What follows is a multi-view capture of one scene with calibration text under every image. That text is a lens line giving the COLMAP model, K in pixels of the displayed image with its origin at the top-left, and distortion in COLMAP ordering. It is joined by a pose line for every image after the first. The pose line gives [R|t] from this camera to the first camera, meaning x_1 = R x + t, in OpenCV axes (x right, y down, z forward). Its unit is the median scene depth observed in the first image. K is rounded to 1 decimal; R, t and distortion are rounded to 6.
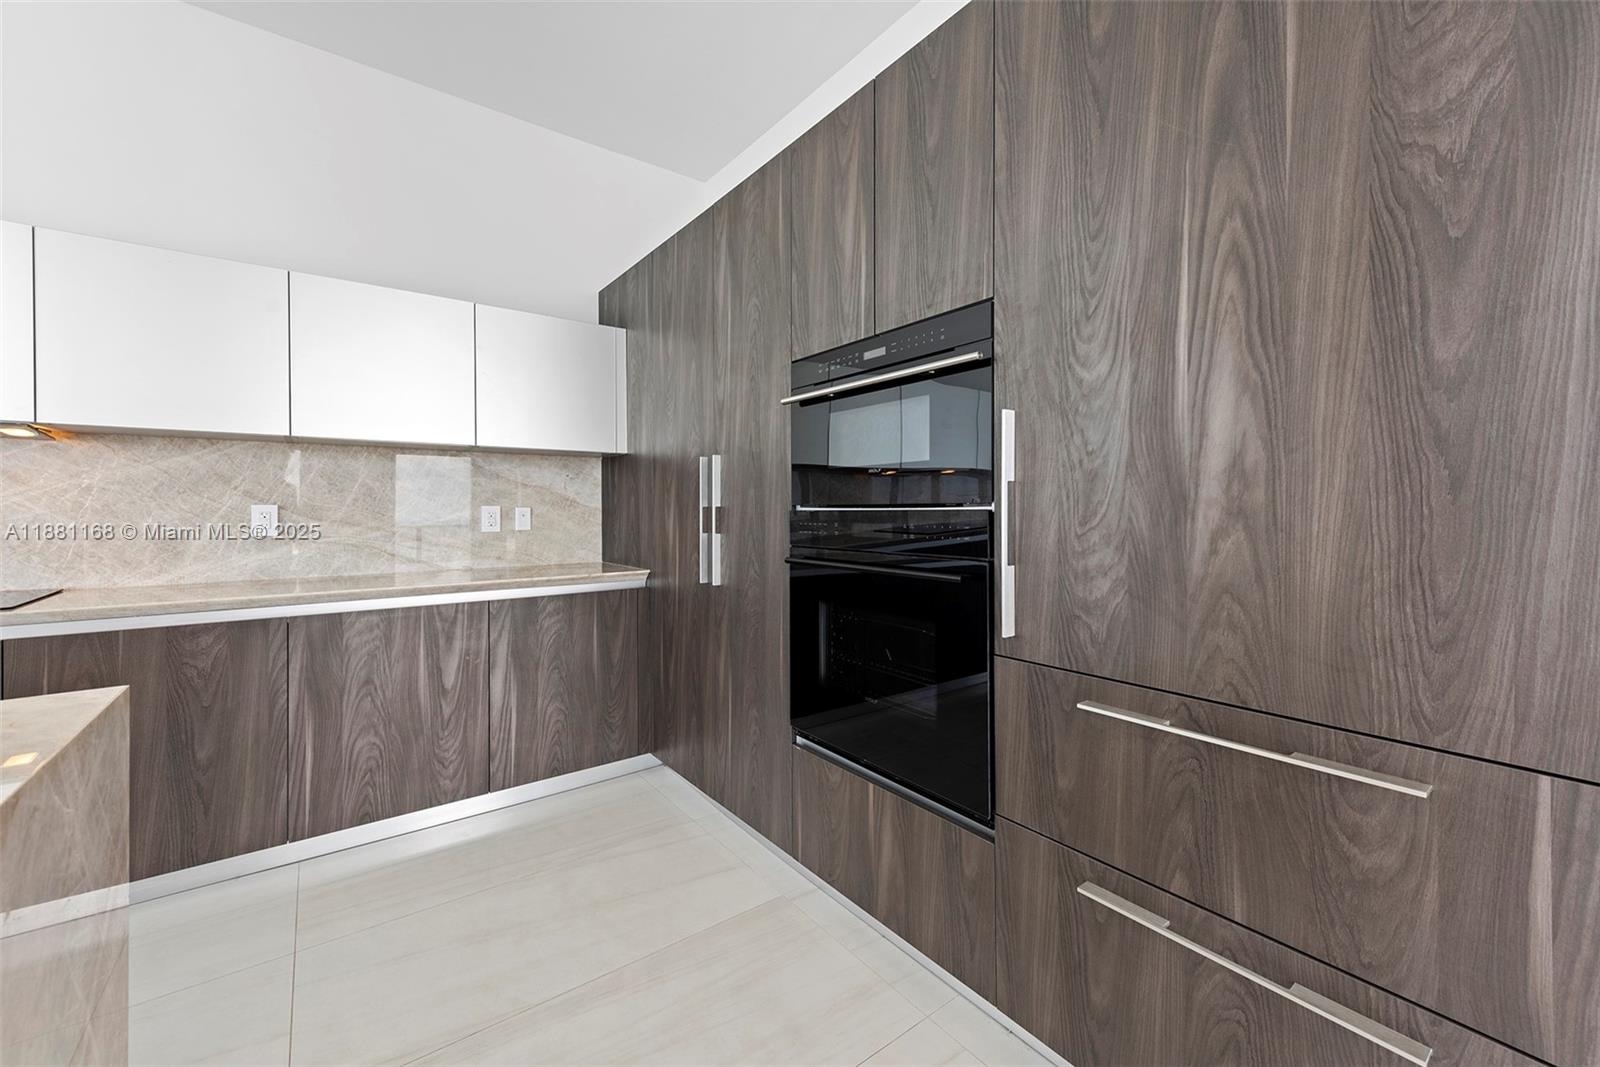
lens RADIAL K [[642.8, 0, 798.0], [0, 642.8, 516.0], [0, 0, 1]] dist [0.007392, -0.000911]
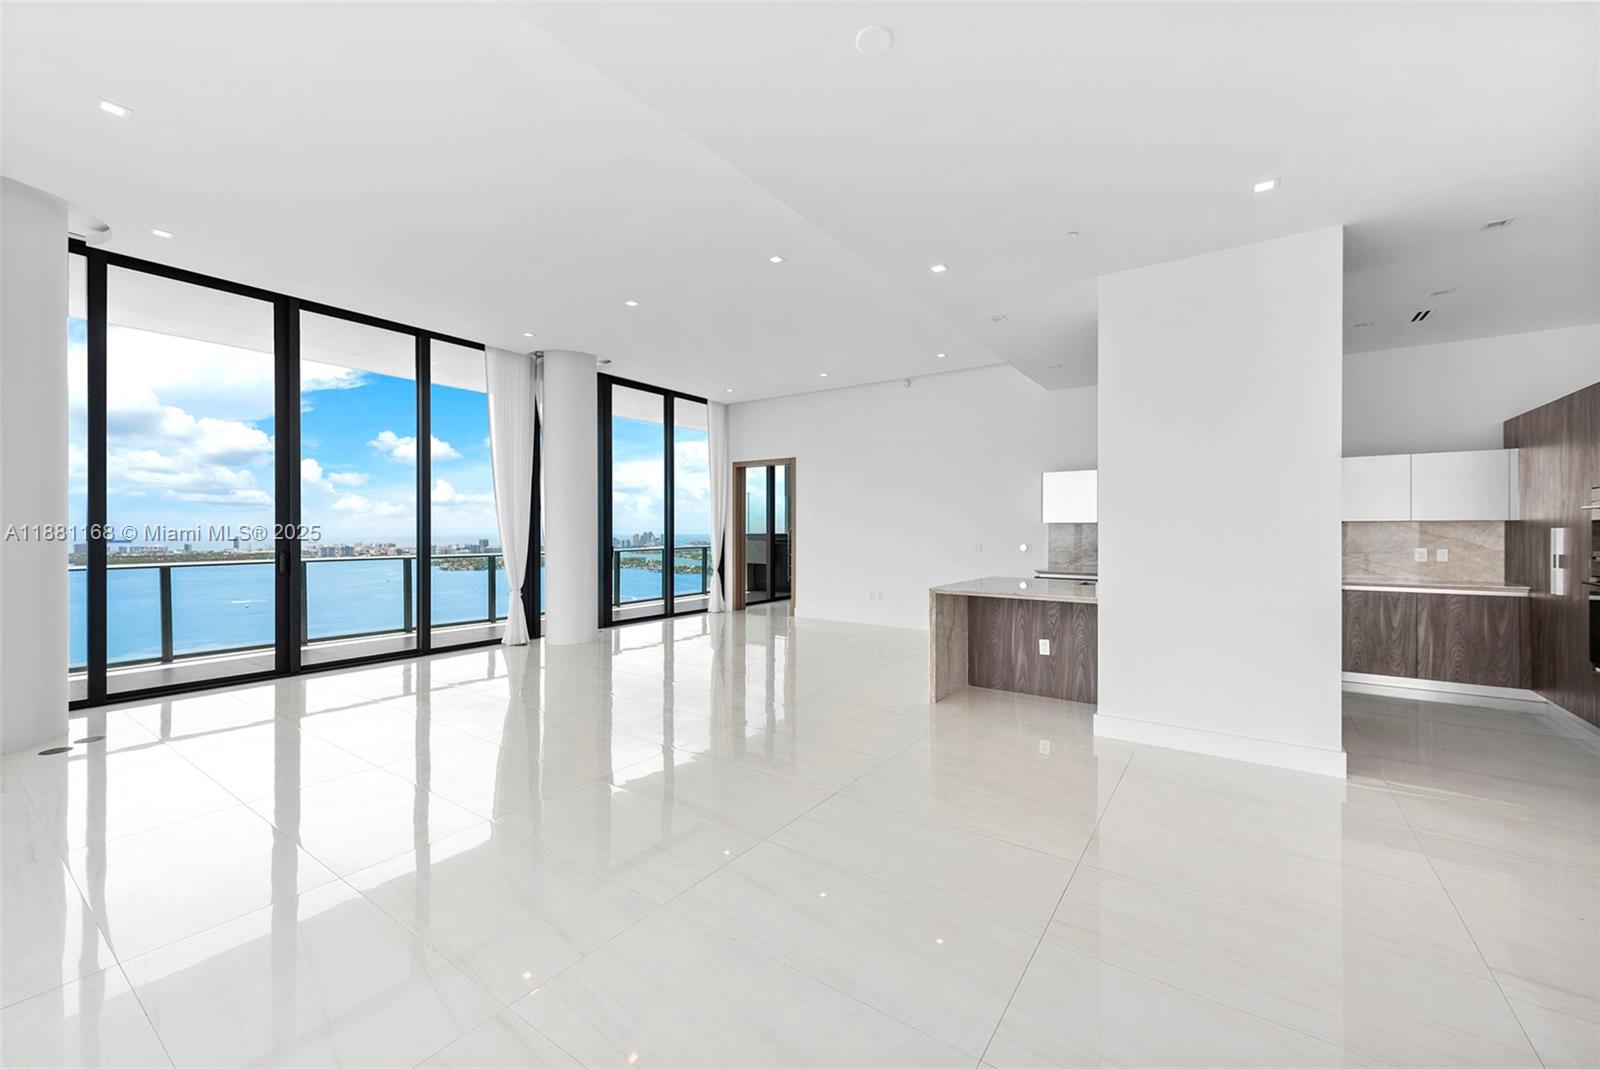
lens RADIAL K [[642.8, 0, 811.2], [0, 642.8, 524.6], [0, 0, 1]] dist [0.007392, -0.000911]
pose [[0.318065, -0.004112, -0.948060, 0.920749], [-0.007610, 0.999947, -0.006890, -0.067705], [0.948038, 0.009406, 0.318017, -1.604191]]
